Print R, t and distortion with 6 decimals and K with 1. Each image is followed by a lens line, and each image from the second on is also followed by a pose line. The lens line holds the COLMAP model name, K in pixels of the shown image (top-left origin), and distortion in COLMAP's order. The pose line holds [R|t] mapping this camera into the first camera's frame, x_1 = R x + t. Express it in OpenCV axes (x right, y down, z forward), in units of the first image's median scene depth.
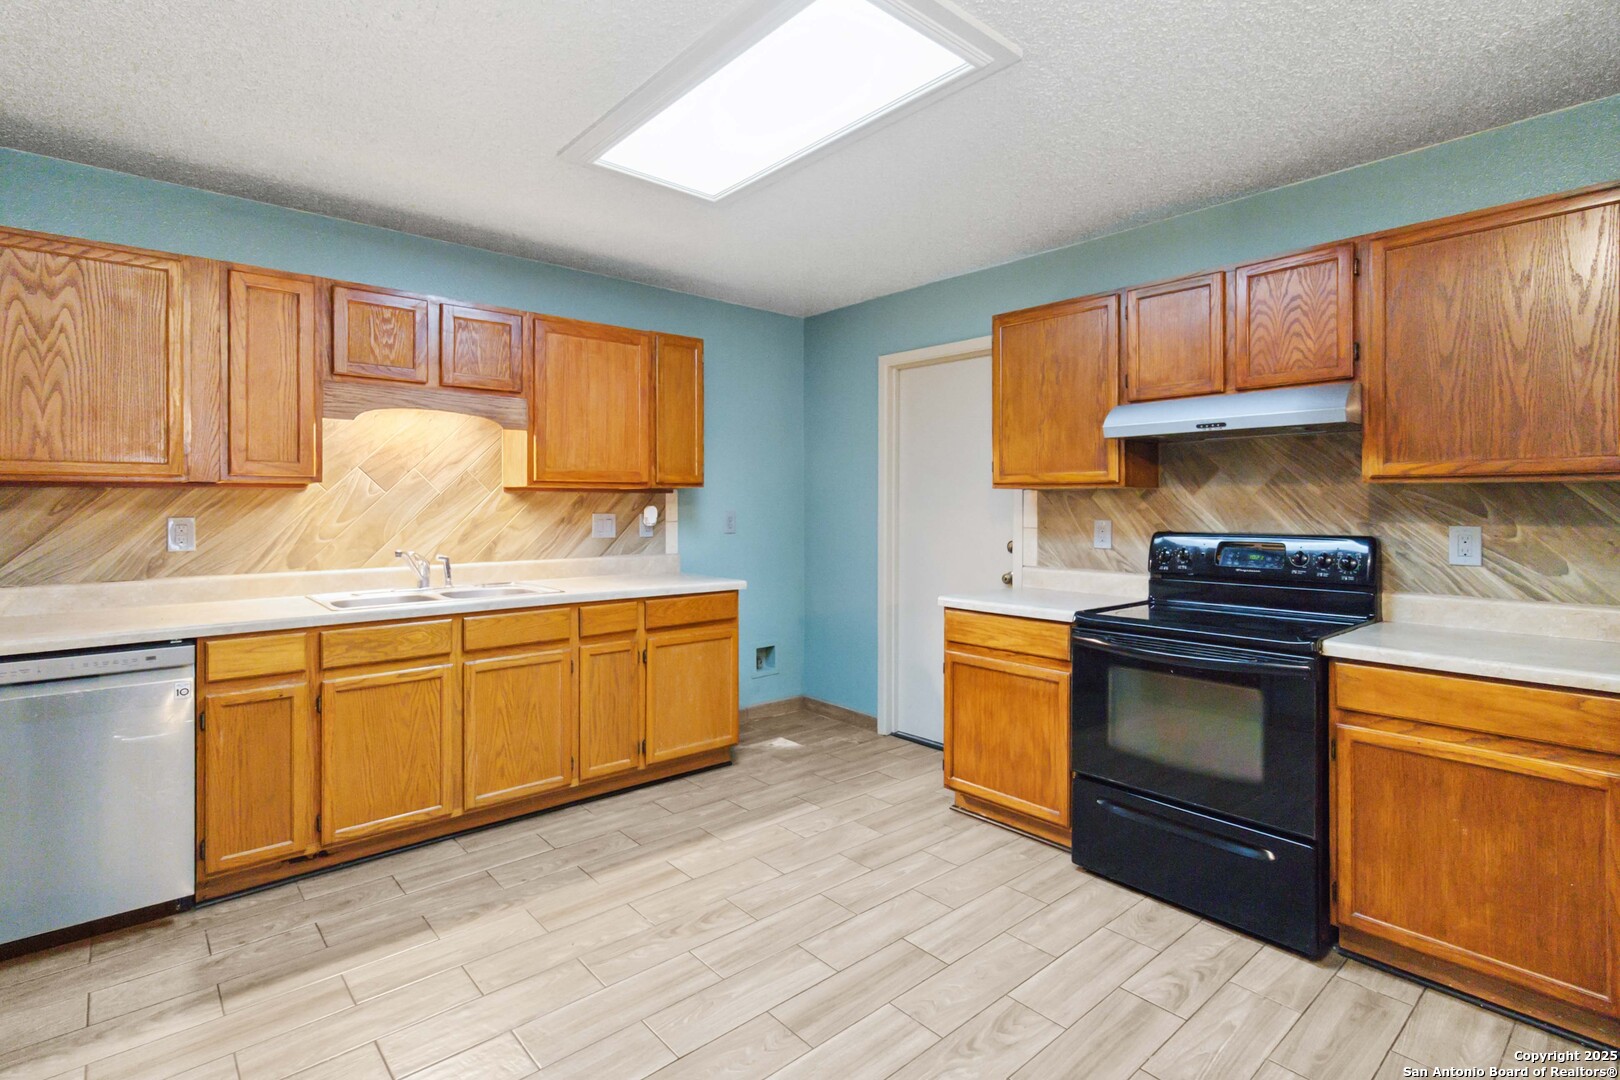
lens RADIAL K [[783.1, 0, 810.9], [0, 783.1, 502.3], [0, 0, 1]] dist [0.004294, 0.000960]
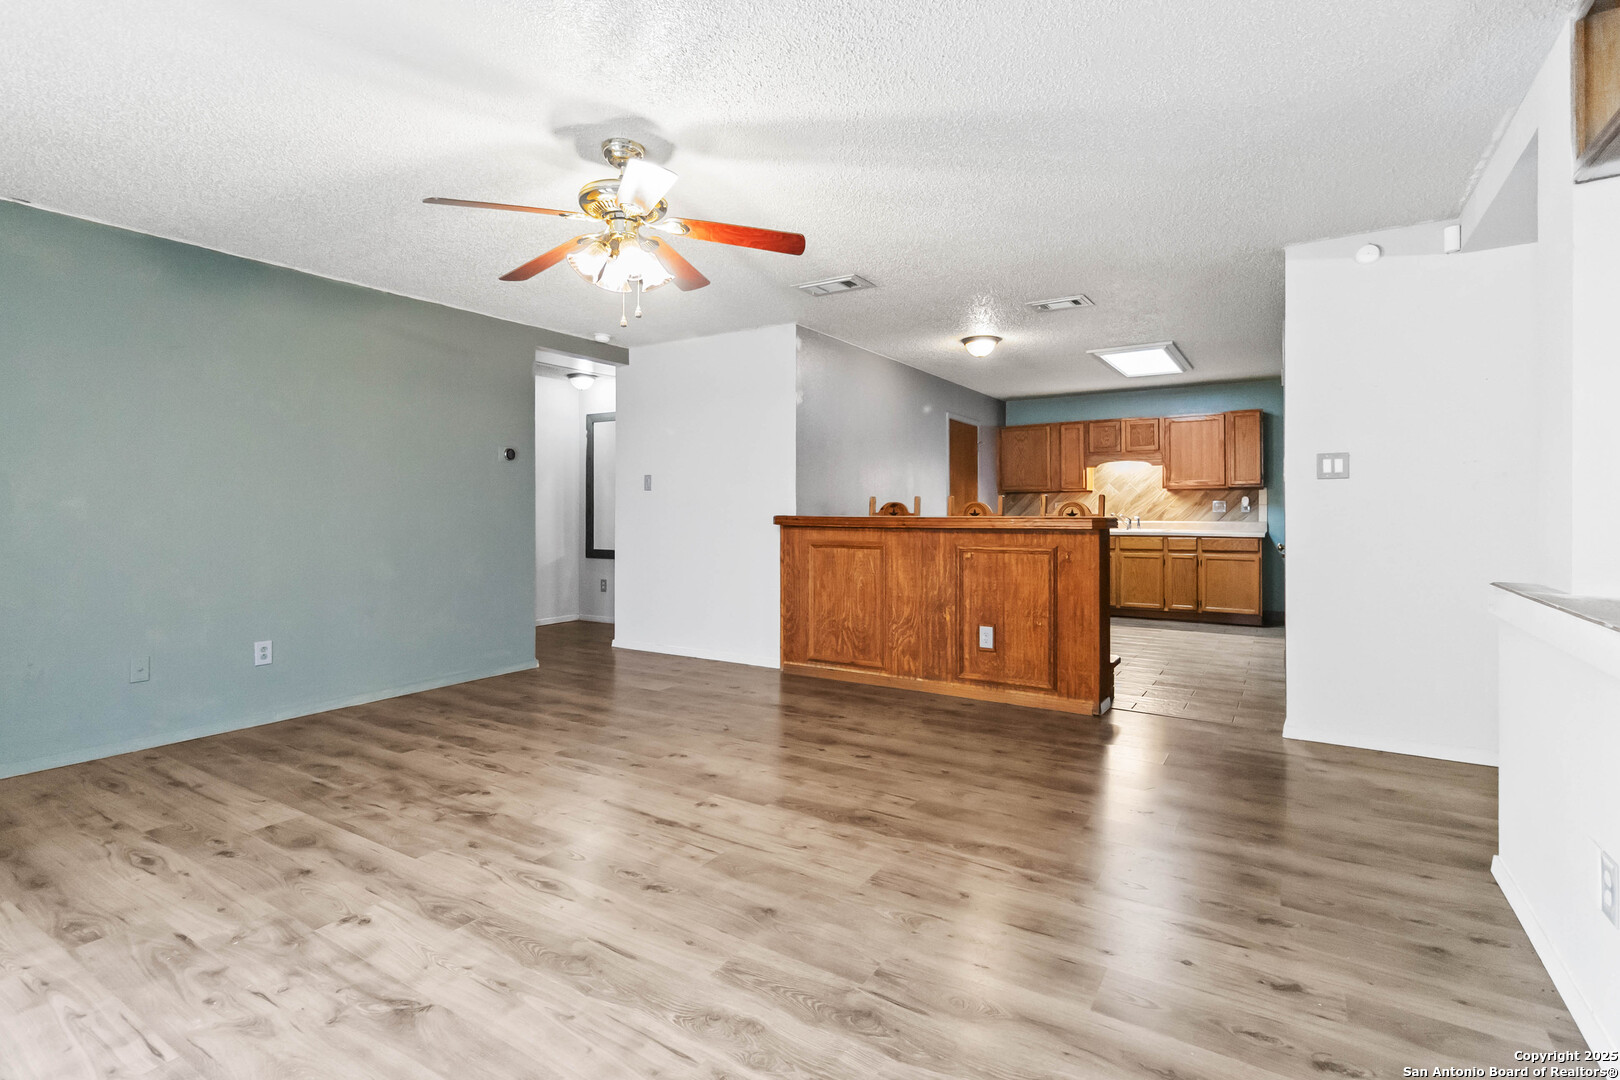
lens RADIAL K [[766.0, 0, 816.4], [0, 766.0, 511.2], [0, 0, 1]] dist [0.003291, 0.000625]
pose [[0.279623, -0.002517, -0.960107, 1.813094], [0.002953, 0.999994, -0.001762, 0.055956], [0.960105, -0.002343, 0.279629, -0.767129]]
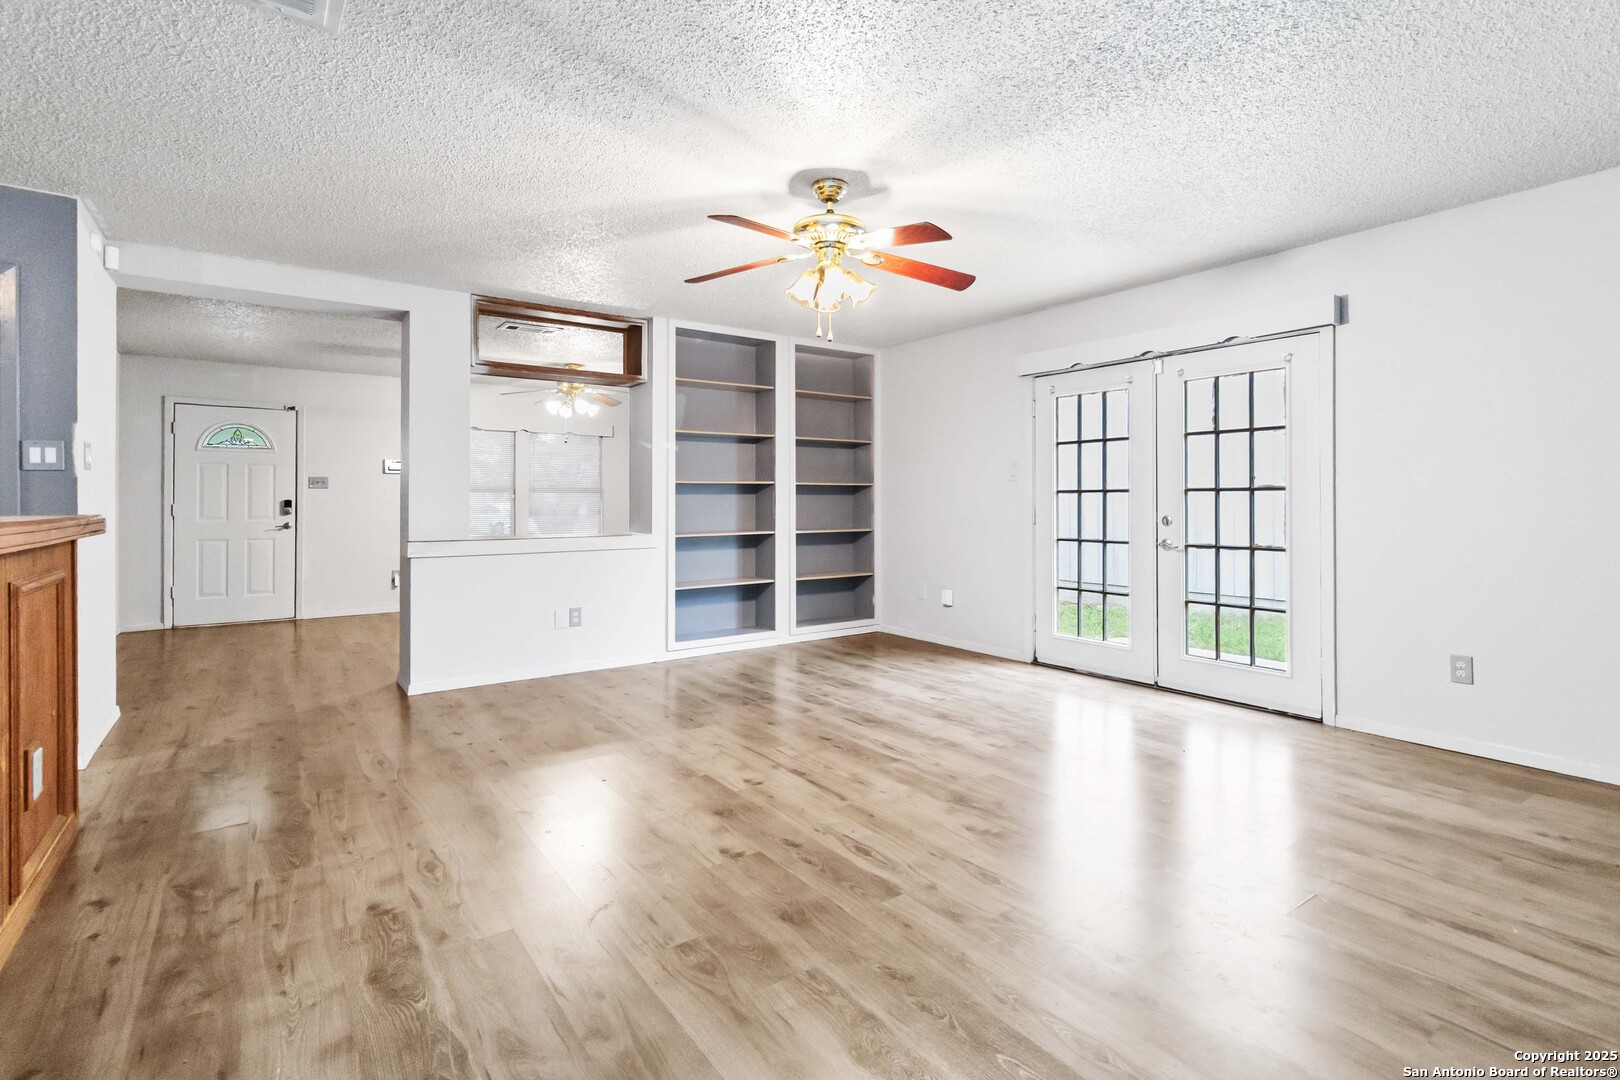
lens RADIAL K [[772.5, 0, 825.4], [0, 772.5, 506.6], [0, 0, 1]] dist [0.000944, -0.000340]
pose [[0.086827, -0.008470, 0.996187, -0.181124], [0.001115, 0.999964, 0.008405, 0.049307], [-0.996223, 0.000381, 0.086834, -0.816088]]
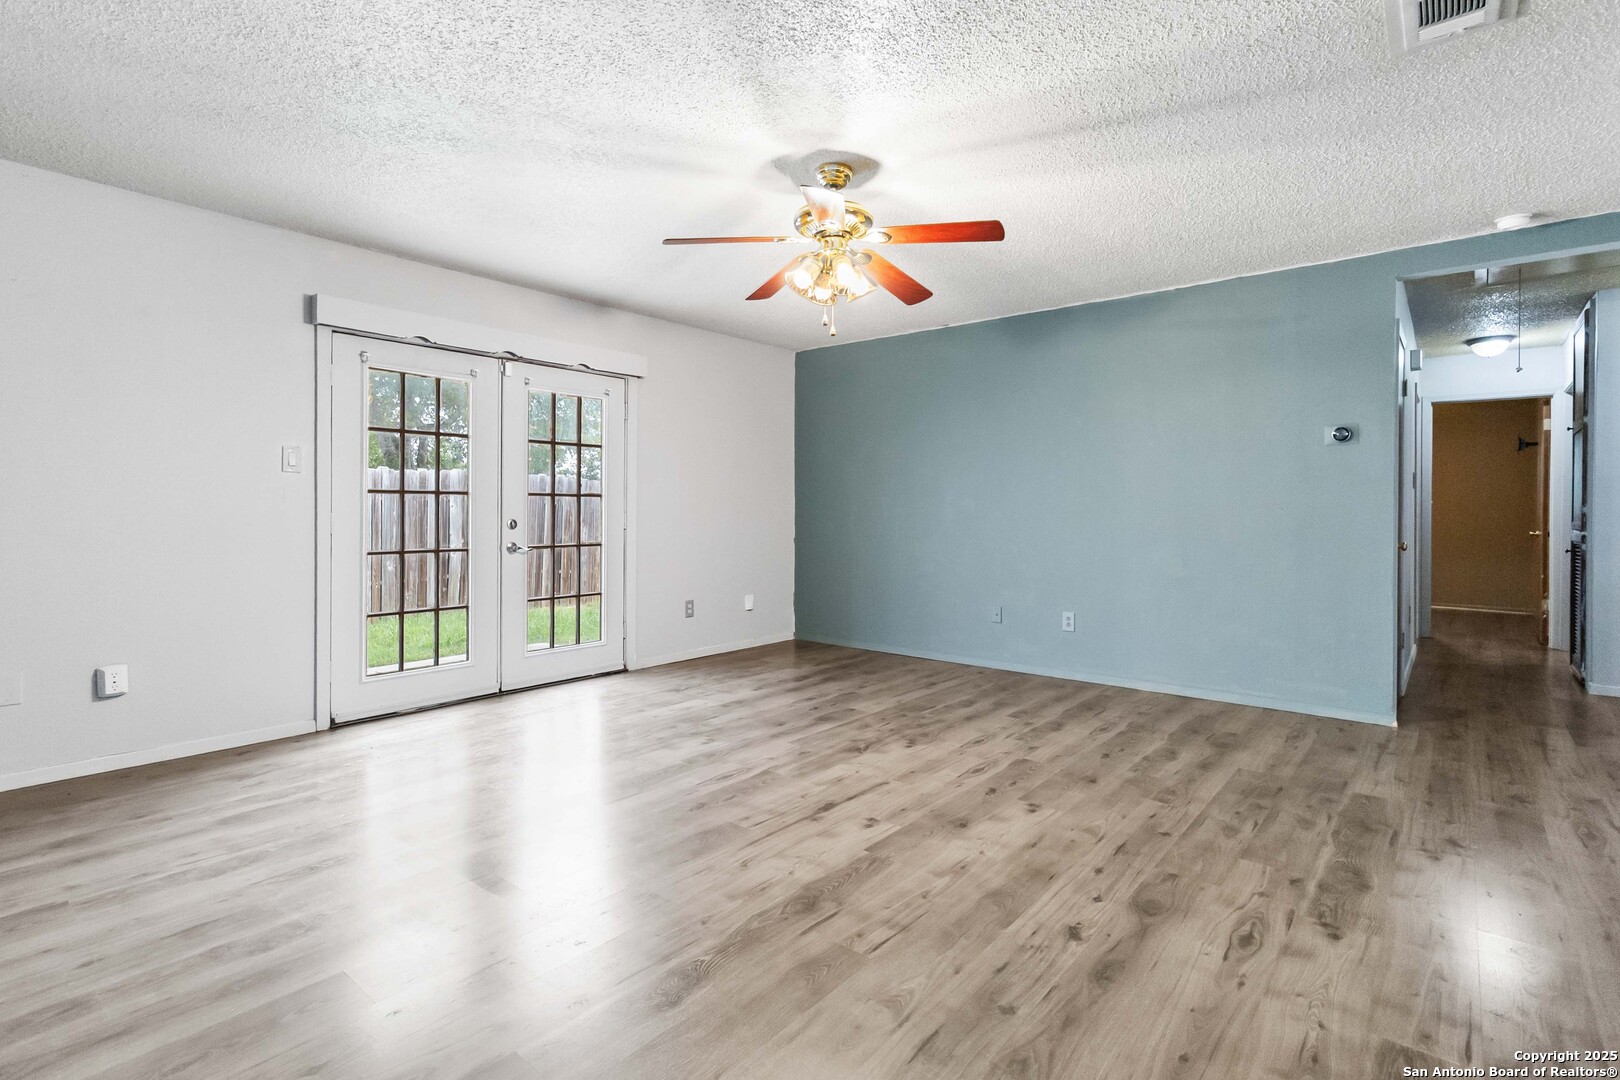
lens RADIAL K [[766.0, 0, 816.4], [0, 766.0, 511.2], [0, 0, 1]] dist [0.003291, 0.000625]
pose [[-0.988117, -0.004949, -0.153623, 1.041337], [-0.005273, 0.999985, 0.001698, 0.058610], [0.153612, 0.002488, -0.988128, 0.252601]]
